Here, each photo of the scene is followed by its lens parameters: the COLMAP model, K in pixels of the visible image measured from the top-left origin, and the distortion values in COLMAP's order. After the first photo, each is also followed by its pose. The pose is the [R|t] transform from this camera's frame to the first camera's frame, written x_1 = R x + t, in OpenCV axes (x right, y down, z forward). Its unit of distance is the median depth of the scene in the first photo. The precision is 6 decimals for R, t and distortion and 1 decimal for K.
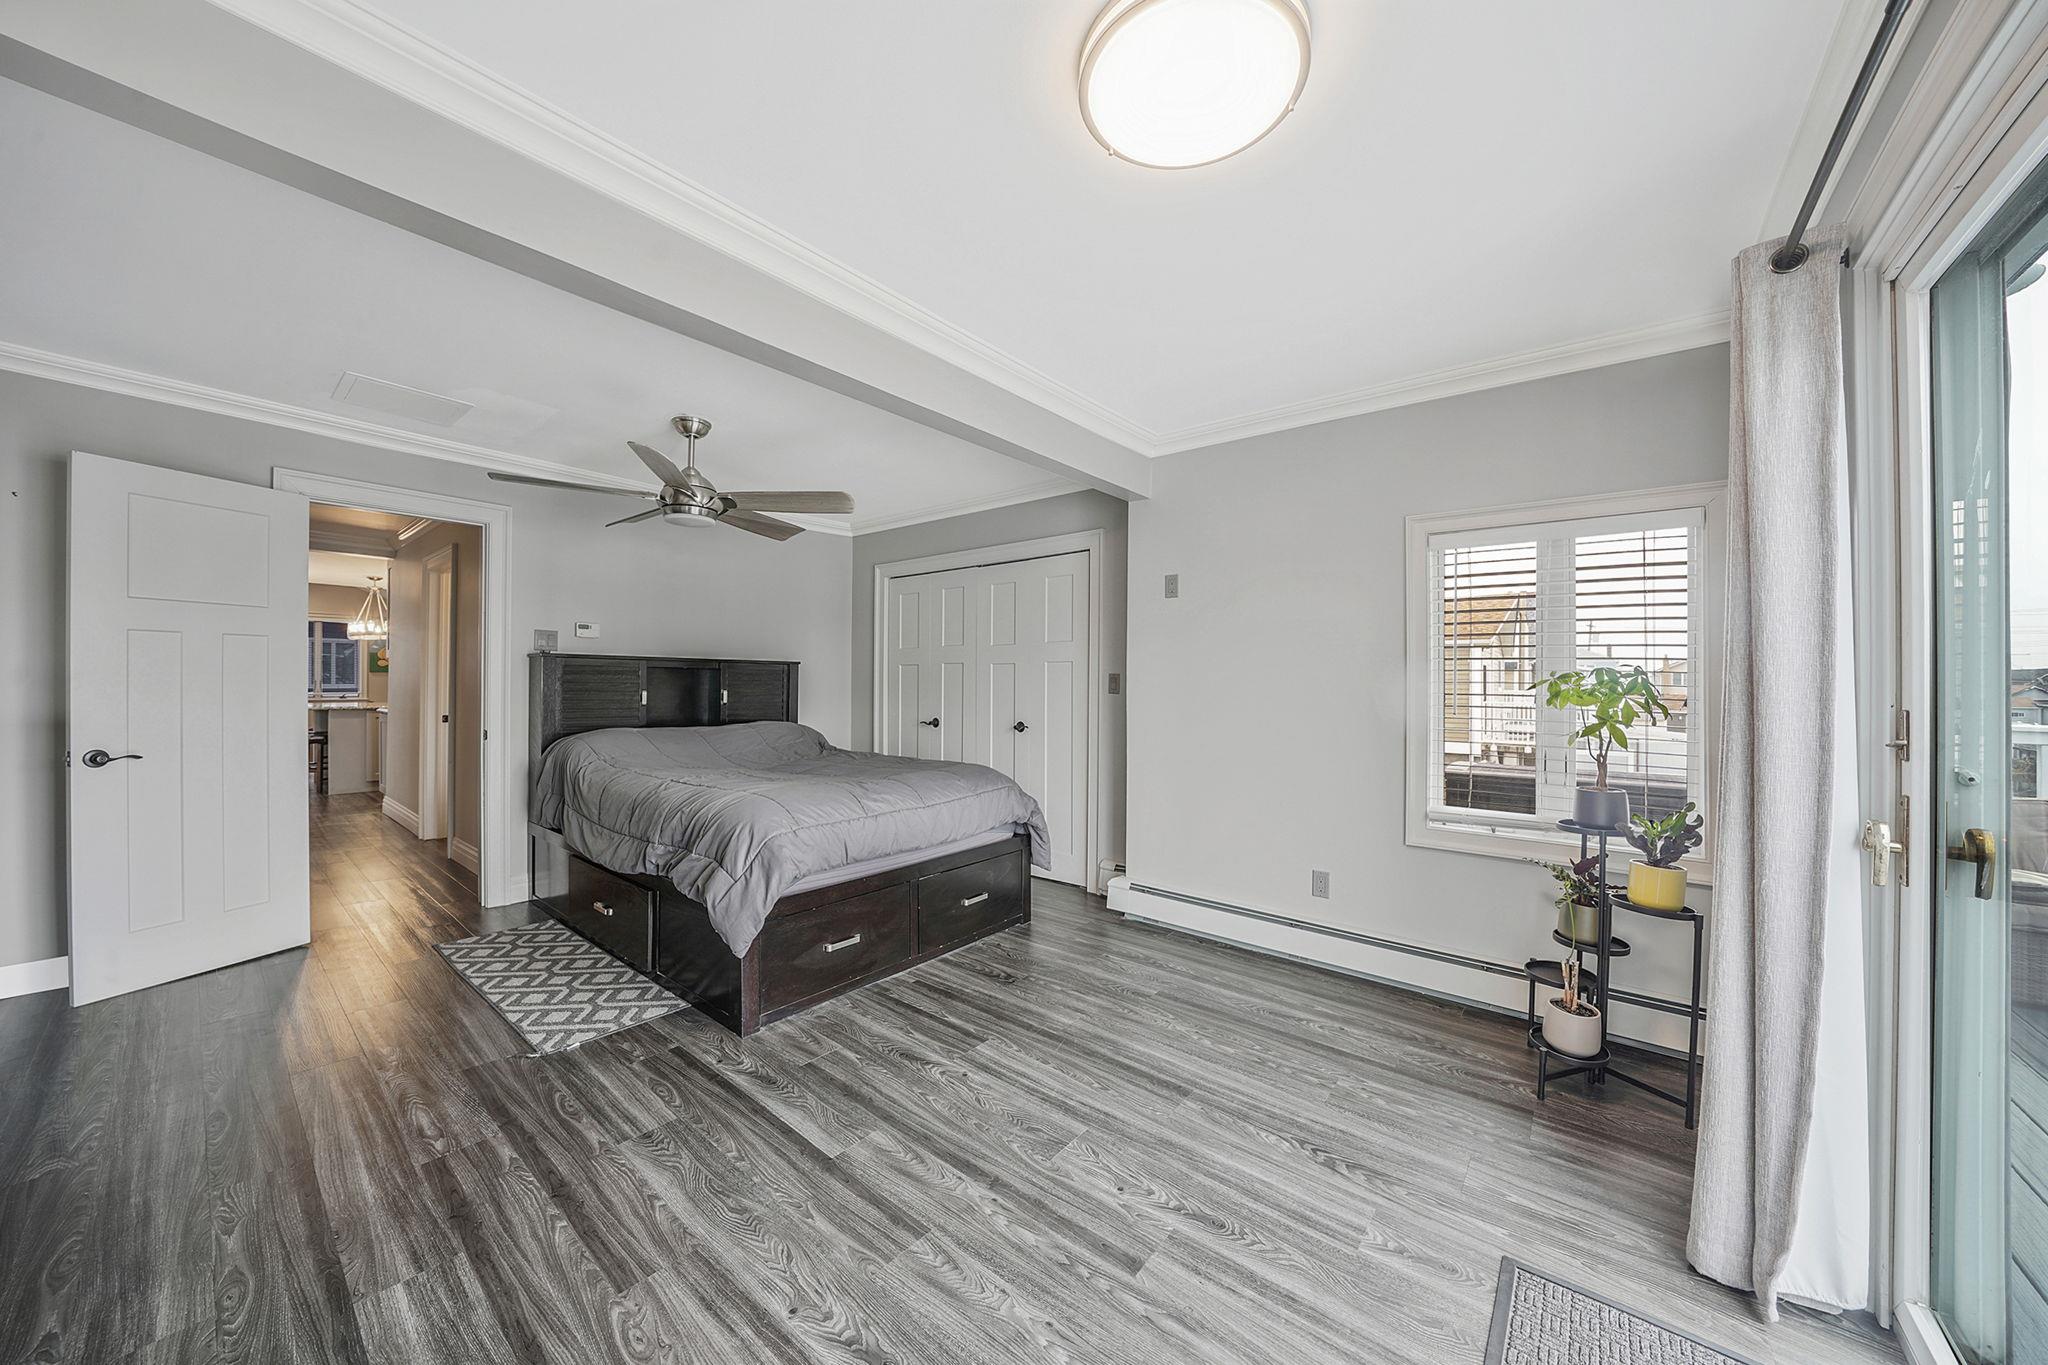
lens RADIAL K [[714.8, 0, 1012.2], [0, 714.8, 675.8], [0, 0, 1]] dist [-0.022529, 0.000049]
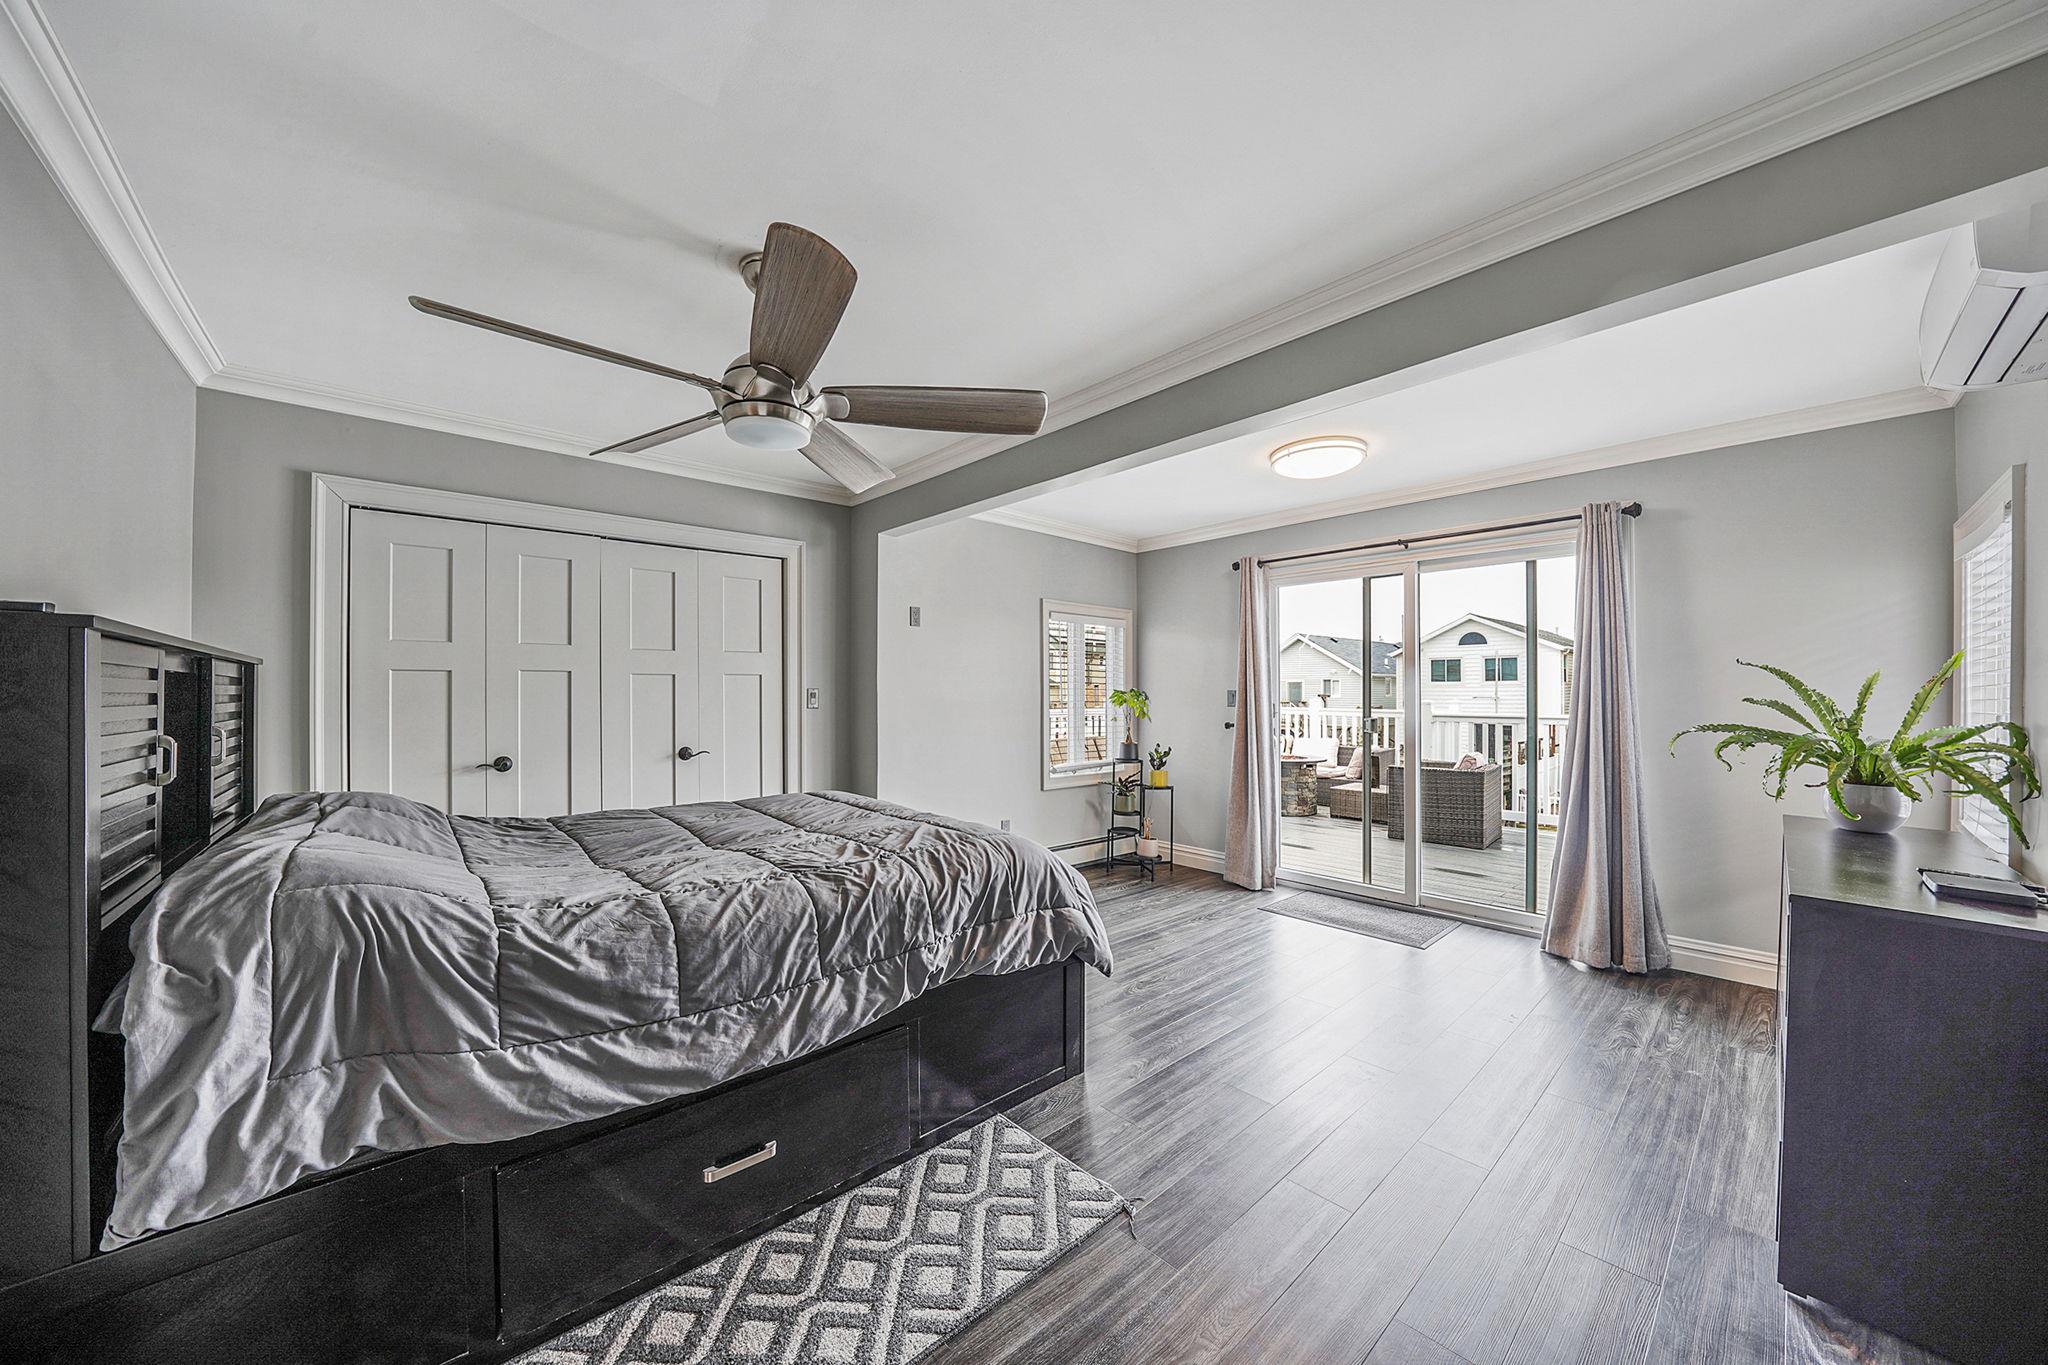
lens RADIAL K [[714.8, 0, 1012.2], [0, 714.8, 675.8], [0, 0, 1]] dist [-0.022529, 0.000049]
pose [[0.150246, 0.016899, 0.988504, -1.100499], [-0.004477, 0.999855, -0.016413, -0.007809], [-0.988638, -0.001959, 0.150300, 0.772325]]
